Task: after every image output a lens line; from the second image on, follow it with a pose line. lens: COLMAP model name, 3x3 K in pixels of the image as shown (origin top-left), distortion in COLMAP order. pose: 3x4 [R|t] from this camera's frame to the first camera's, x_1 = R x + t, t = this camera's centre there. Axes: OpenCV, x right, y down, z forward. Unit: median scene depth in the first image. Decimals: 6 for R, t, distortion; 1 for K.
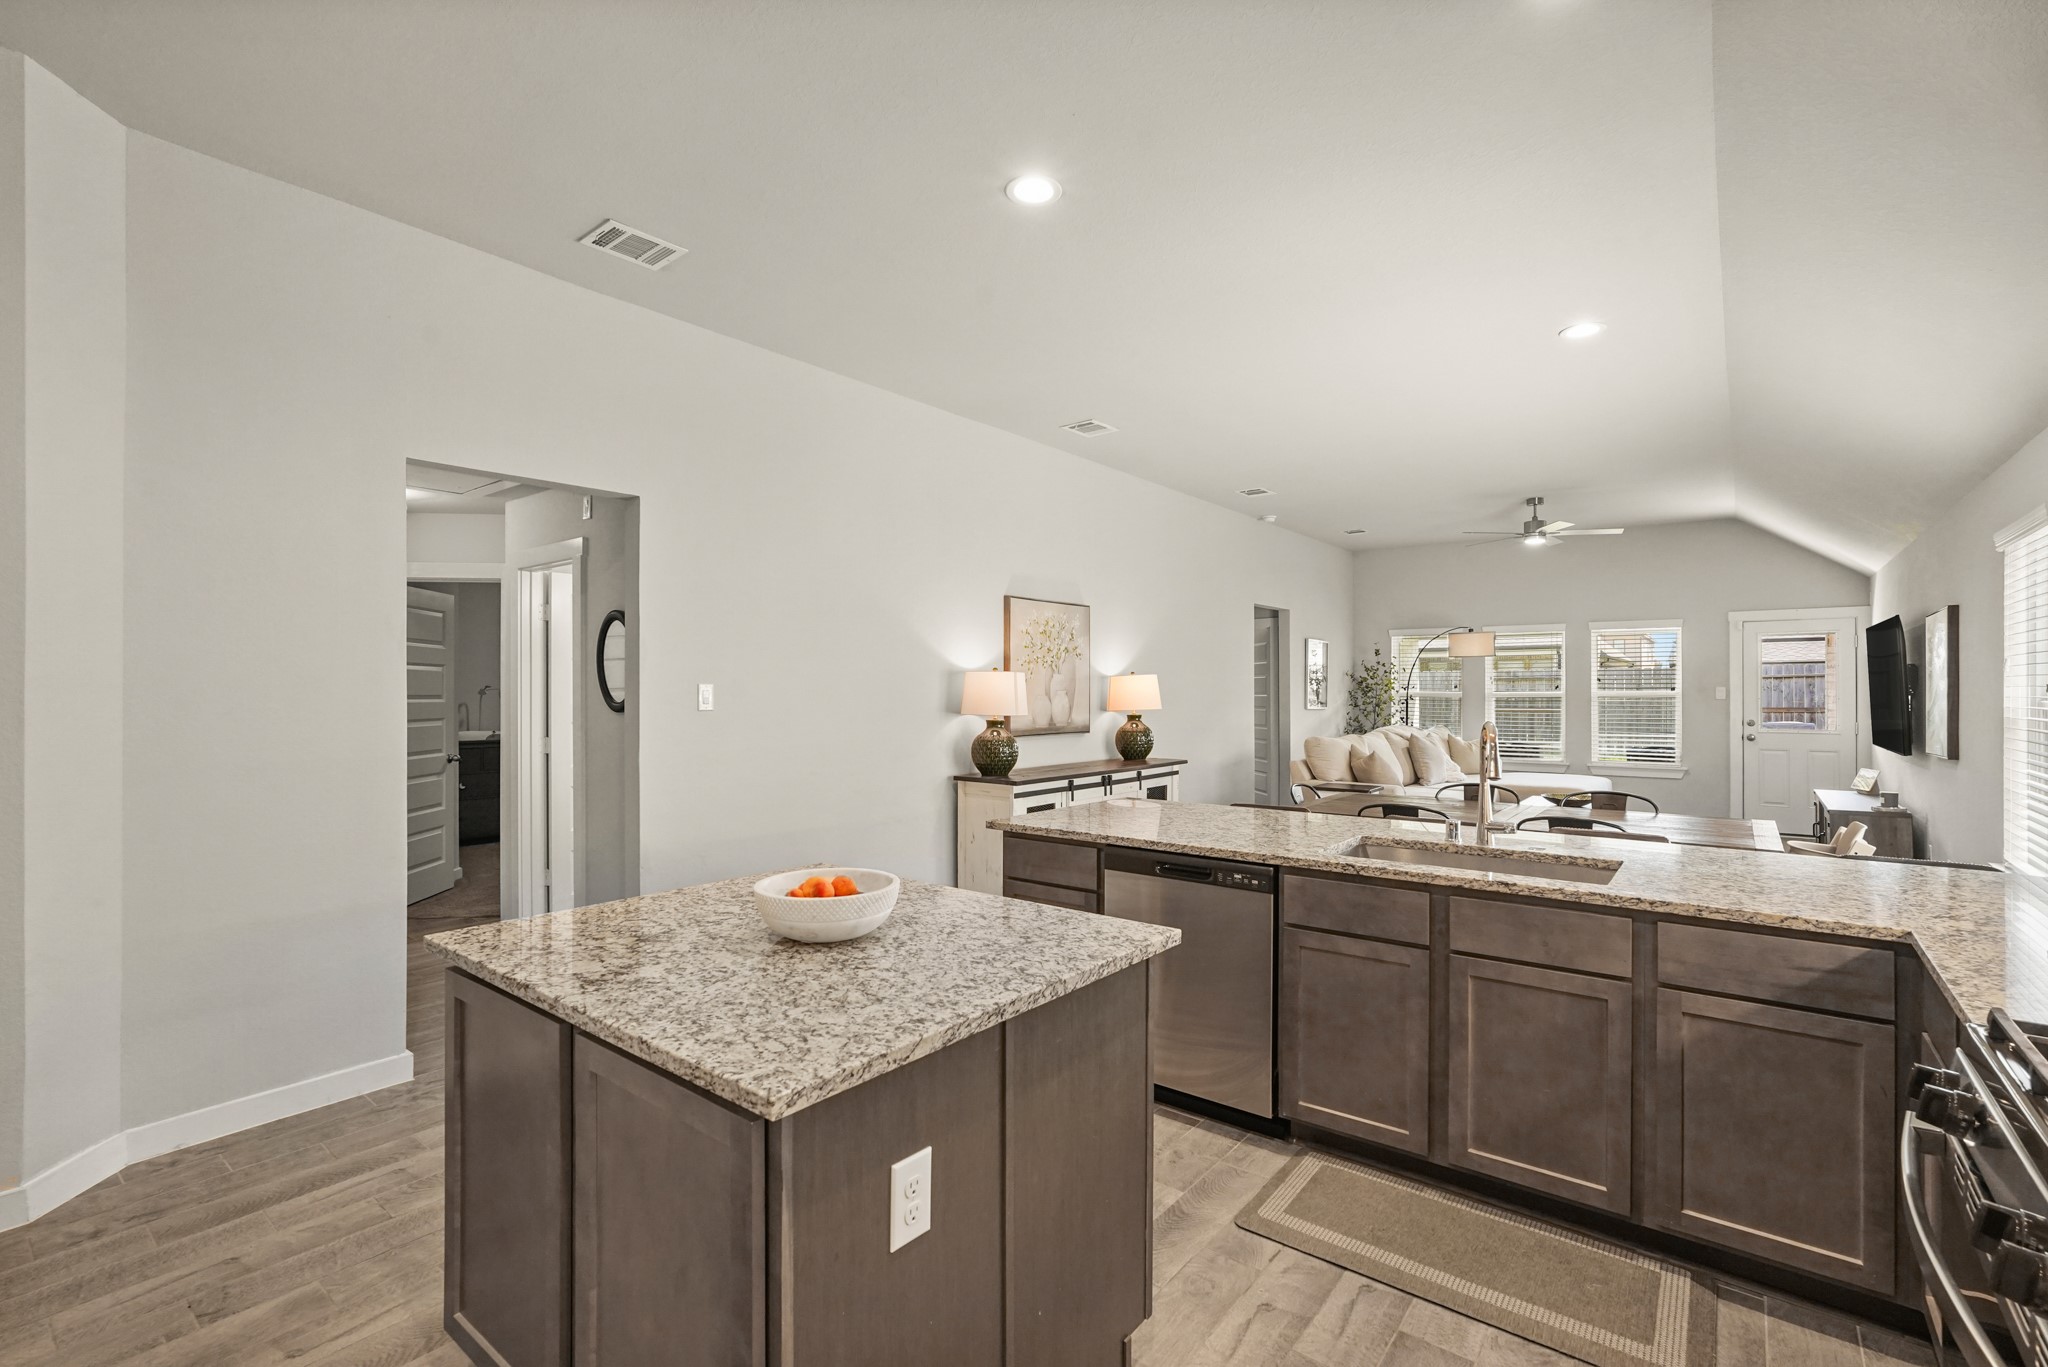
lens RADIAL K [[912.6, 0, 1020.1], [0, 912.6, 684.7], [0, 0, 1]] dist [-0.018245, 0.008437]
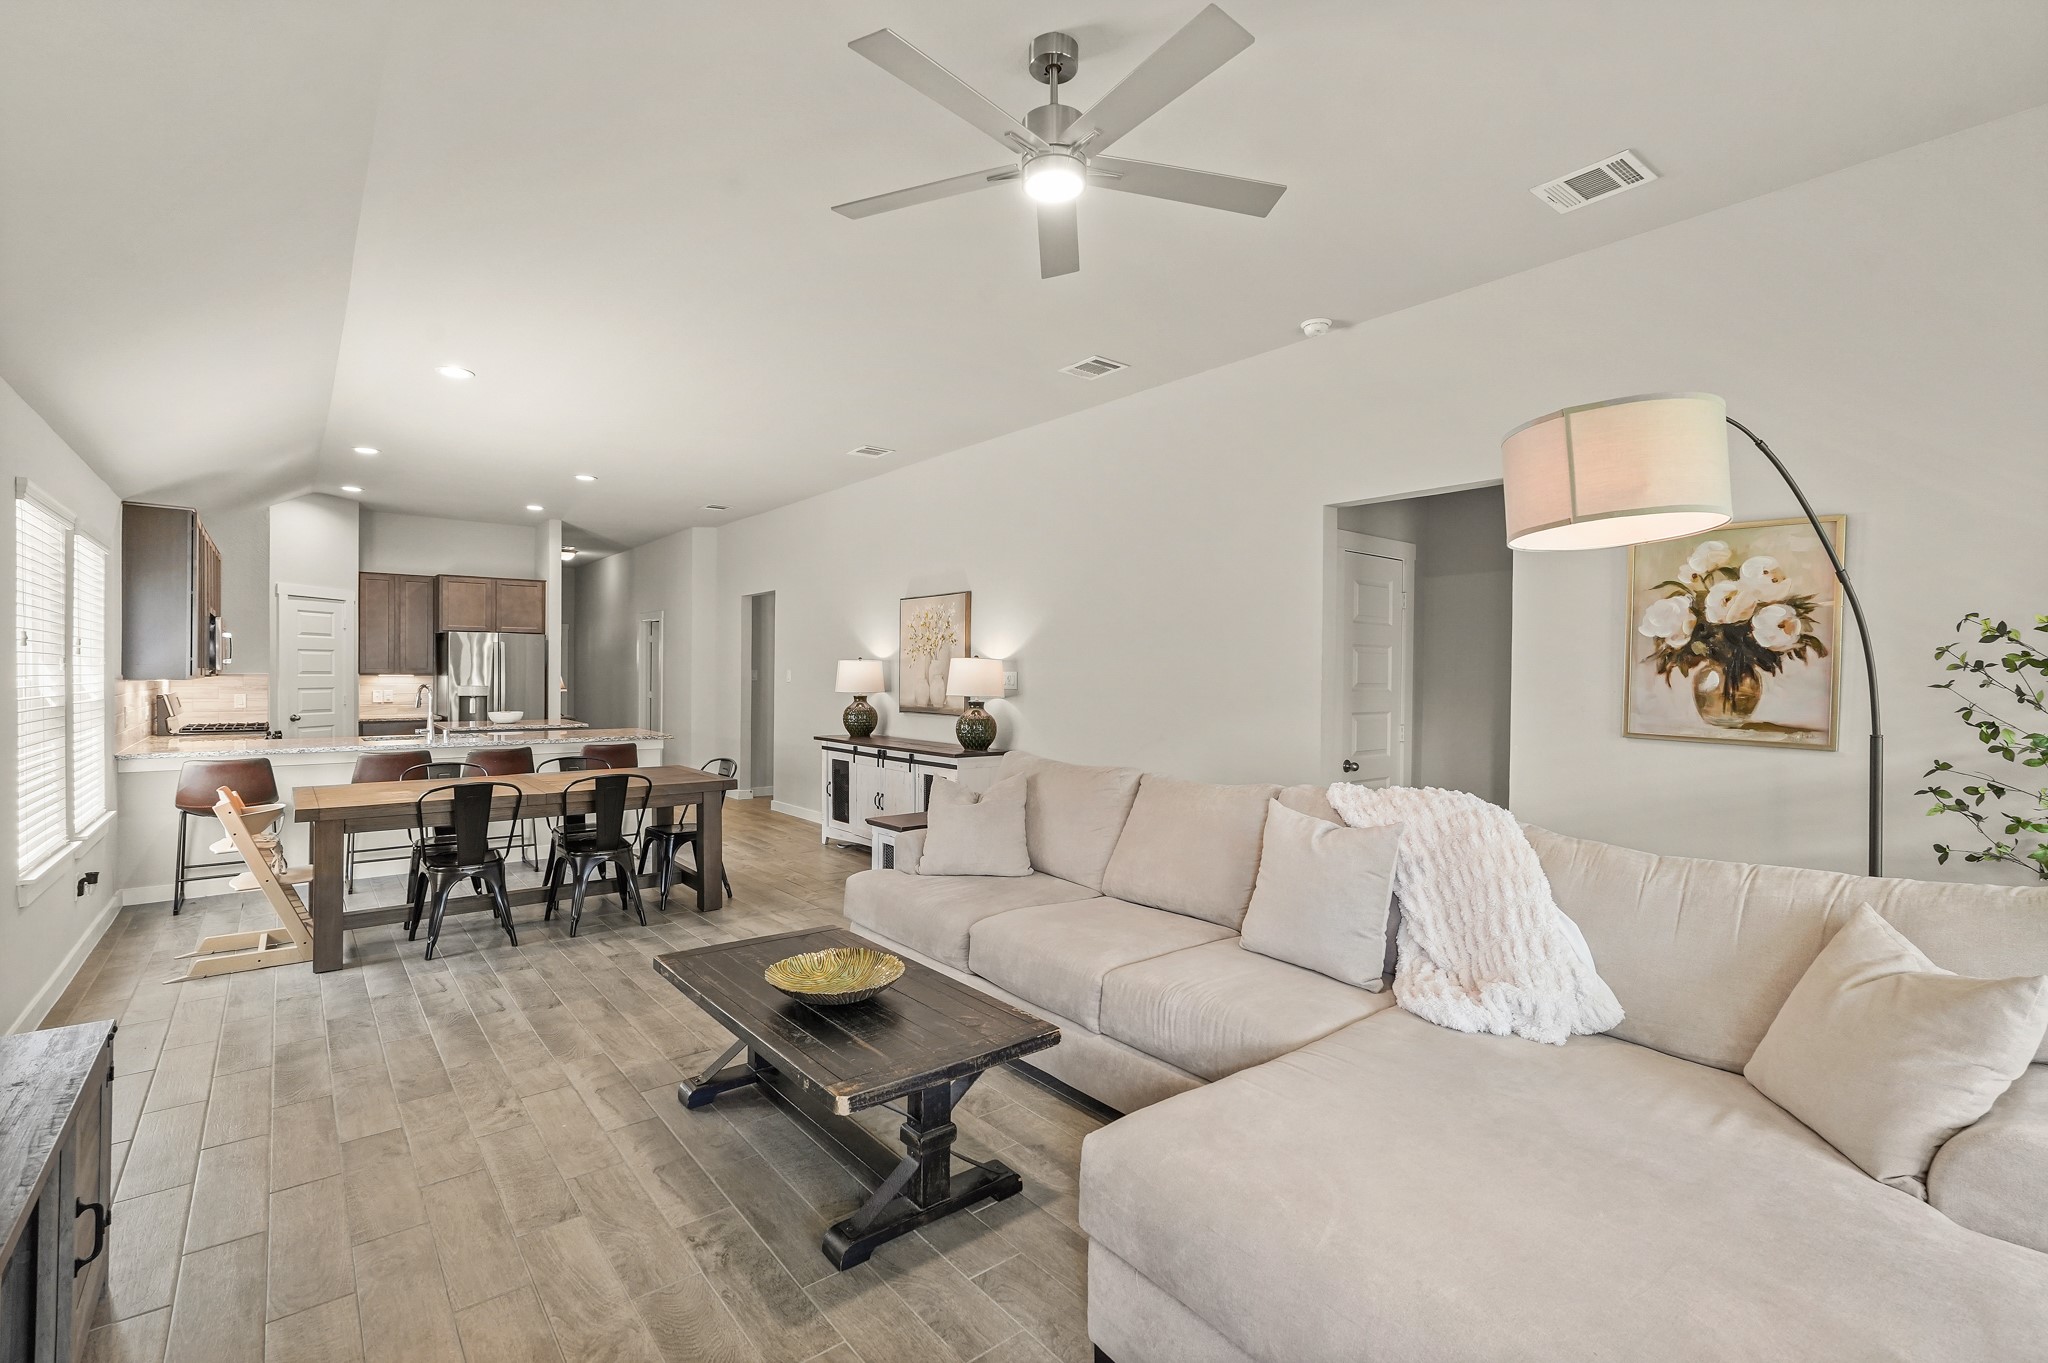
lens RADIAL K [[917.3, 0, 1019.3], [0, 917.3, 675.6], [0, 0, 1]] dist [-0.009551, 0.001057]
pose [[-0.214148, -0.000548, -0.976801, 1.084451], [-0.003817, 0.999993, 0.000276, 0.006368], [0.976794, 0.003787, -0.214149, 1.309906]]
